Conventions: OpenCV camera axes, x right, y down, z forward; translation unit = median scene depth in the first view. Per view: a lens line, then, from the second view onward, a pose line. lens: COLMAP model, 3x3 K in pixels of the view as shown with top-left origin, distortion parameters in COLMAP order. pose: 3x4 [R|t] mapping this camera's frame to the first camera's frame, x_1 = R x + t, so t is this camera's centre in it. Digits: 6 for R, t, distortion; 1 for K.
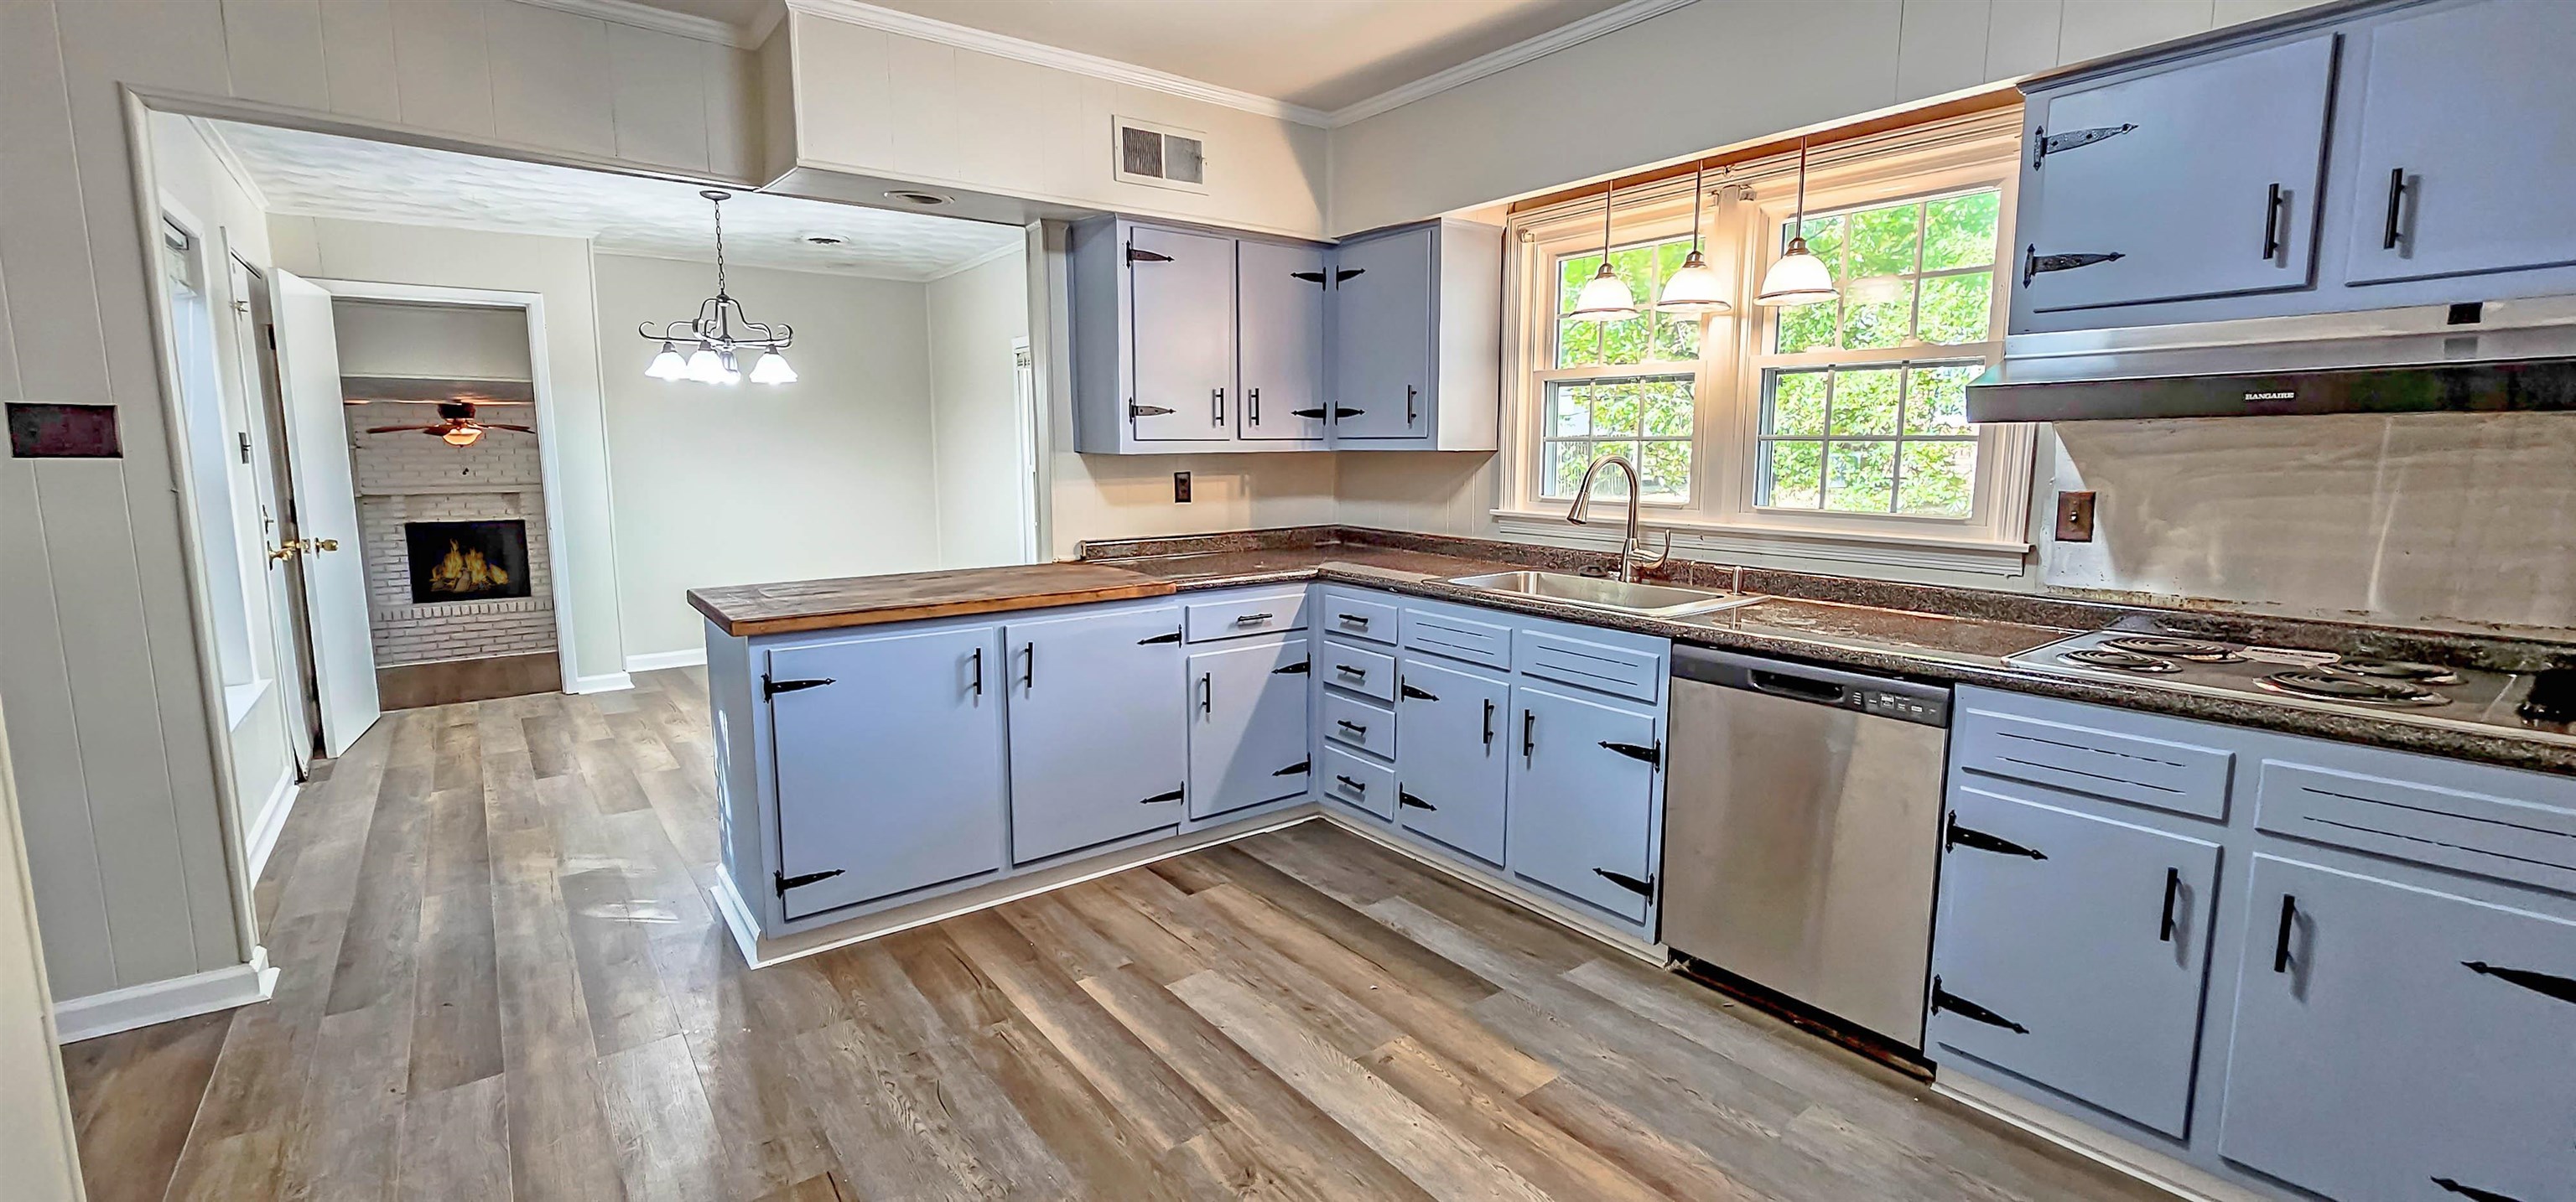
lens RADIAL K [[1076.4, 0, 1290.3], [0, 1076.4, 597.3], [0, 0, 1]] dist [-0.002778, -0.000038]
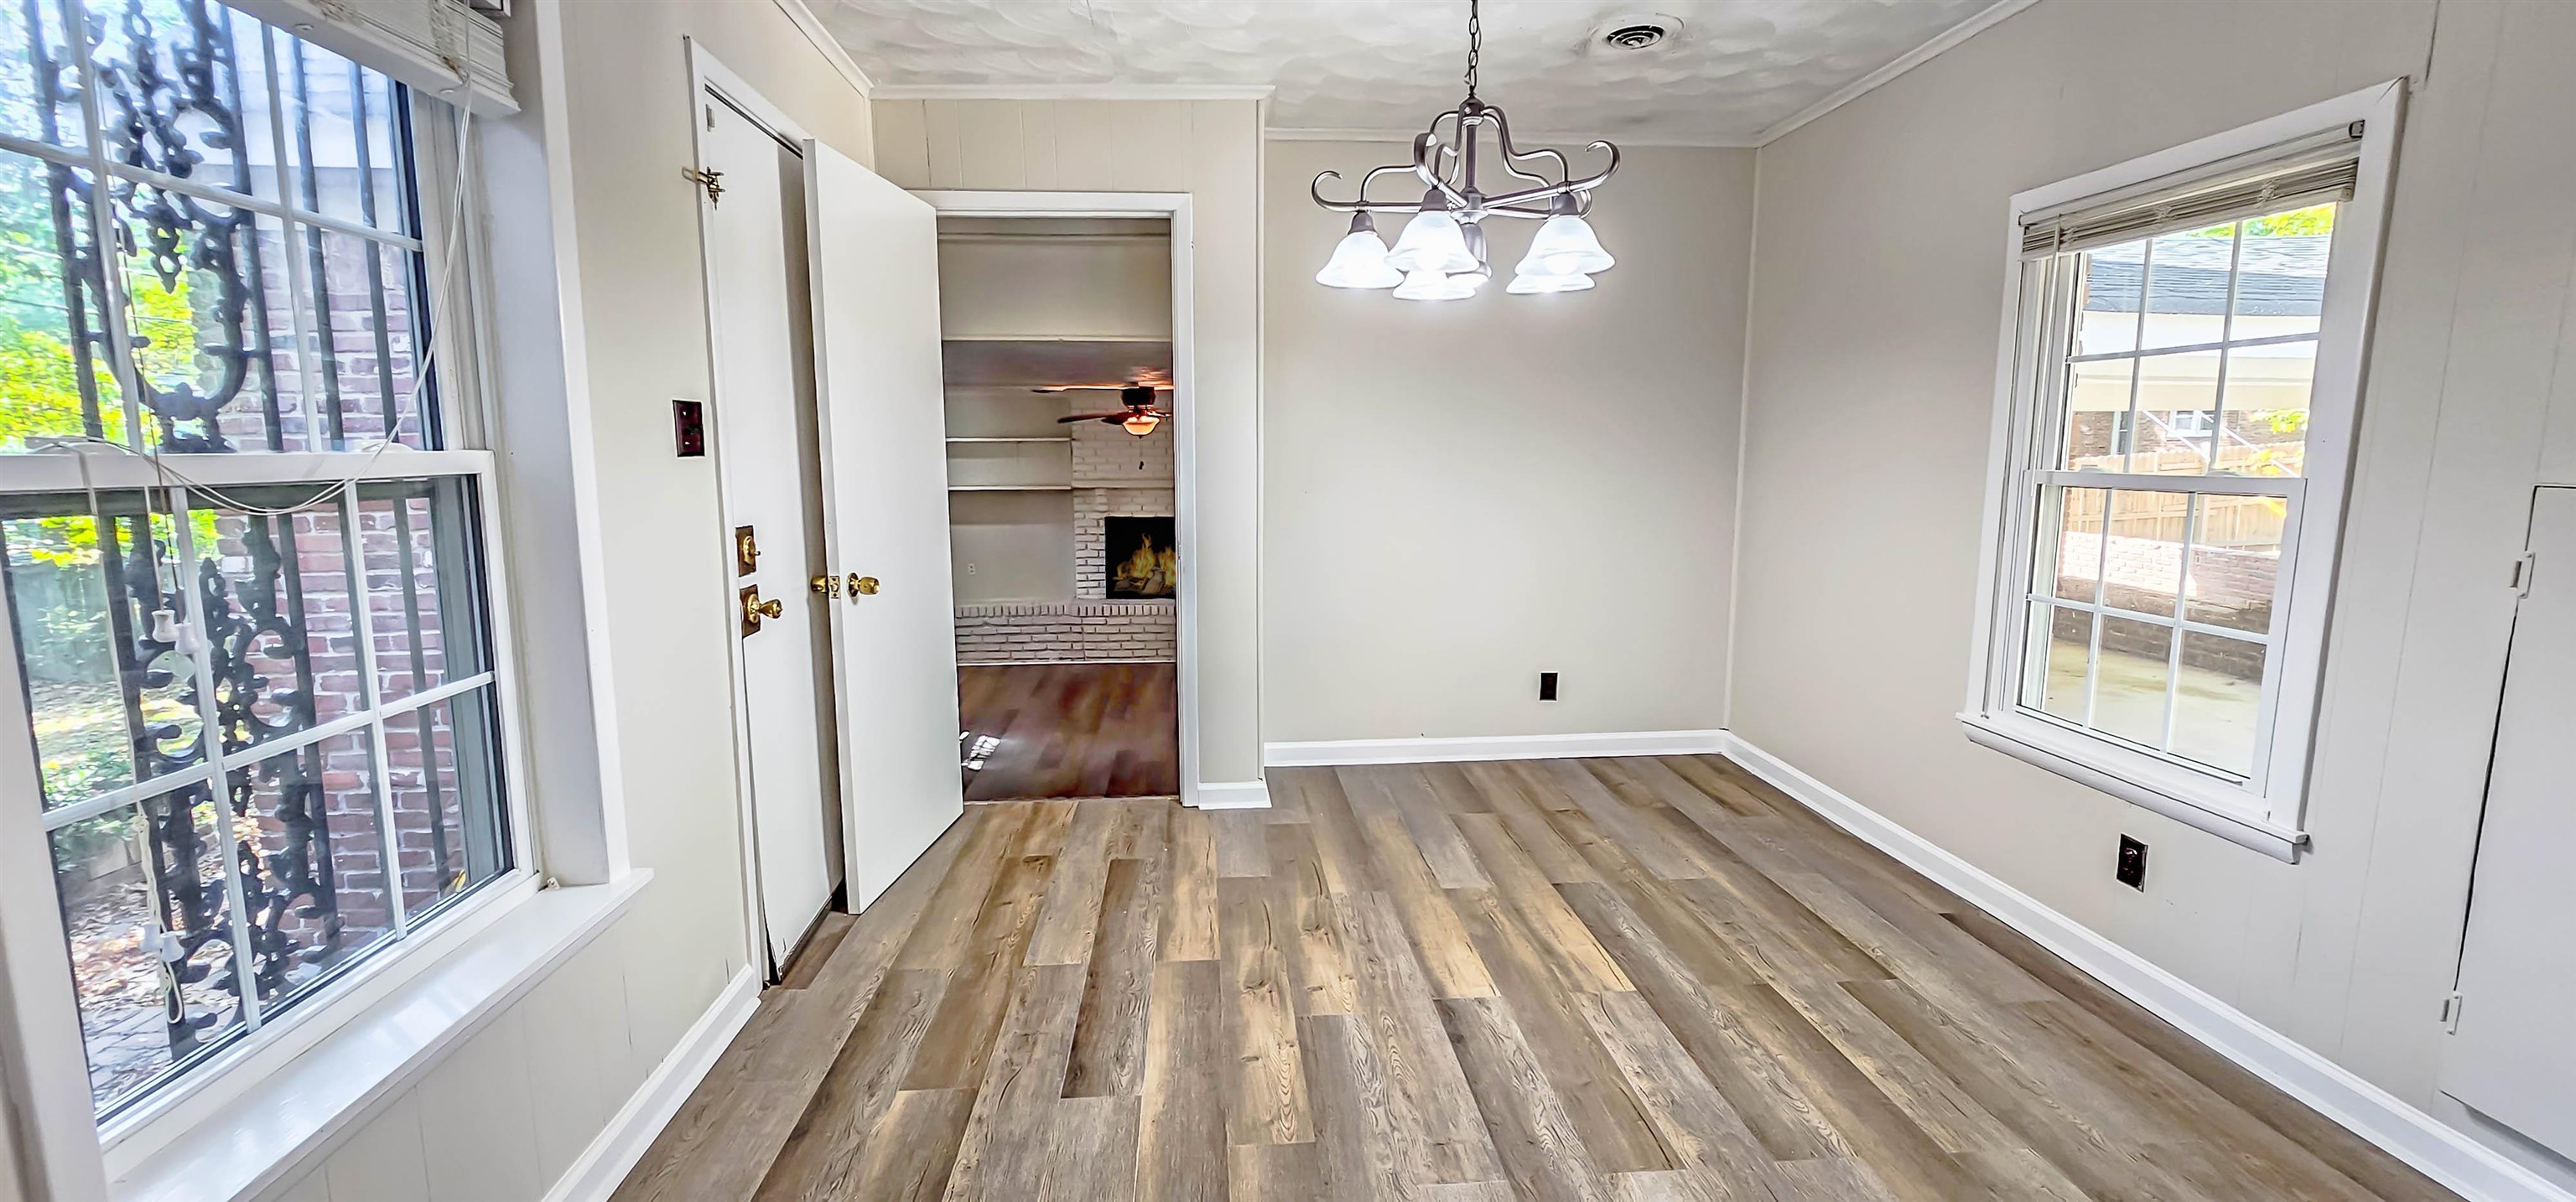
lens RADIAL K [[1076.4, 0, 1286.0], [0, 1076.4, 594.5], [0, 0, 1]] dist [-0.002778, -0.000038]
pose [[0.839531, 0.075972, -0.537974, -0.288458], [-0.075120, 0.996896, 0.023552, -0.064359], [0.538094, 0.020639, 0.842632, 0.499641]]
